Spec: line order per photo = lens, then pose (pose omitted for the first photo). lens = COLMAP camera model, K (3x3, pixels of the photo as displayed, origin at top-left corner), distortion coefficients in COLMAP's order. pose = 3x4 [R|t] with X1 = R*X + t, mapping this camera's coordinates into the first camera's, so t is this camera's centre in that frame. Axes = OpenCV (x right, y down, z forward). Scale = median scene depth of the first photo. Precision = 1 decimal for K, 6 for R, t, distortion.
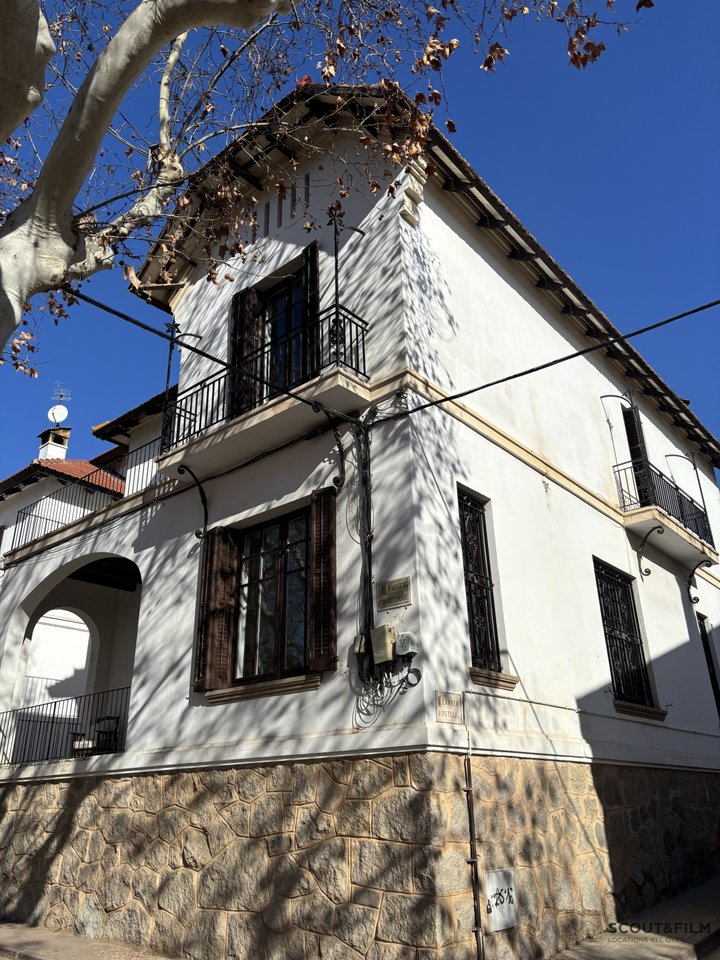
lens RADIAL K [[729.6, 0, 360.0], [0, 729.6, 480.0], [0, 0, 1]] dist [0.018401, -0.008920]
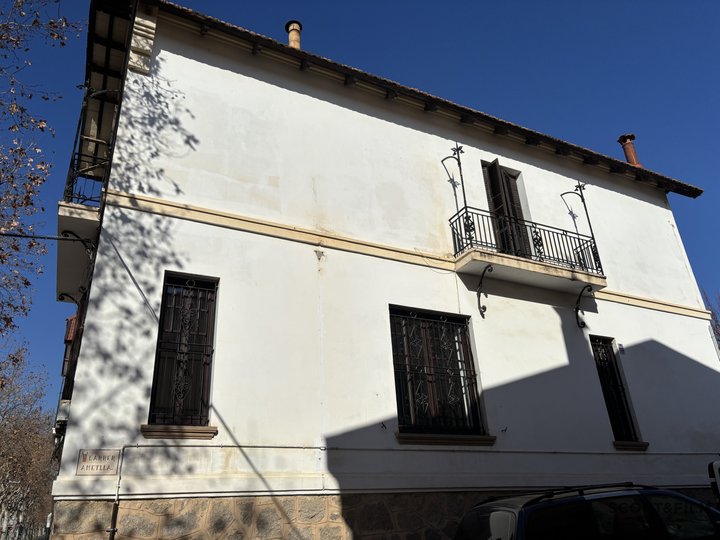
lens RADIAL K [[547.2, 0, 360.0], [0, 547.2, 270.0], [0, 0, 1]] dist [0.018401, -0.008920]
pose [[0.921132, -0.182672, -0.343725, 0.789297], [0.182858, 0.982613, -0.032174, 0.094354], [0.343626, -0.033217, 0.938519, 0.267509]]
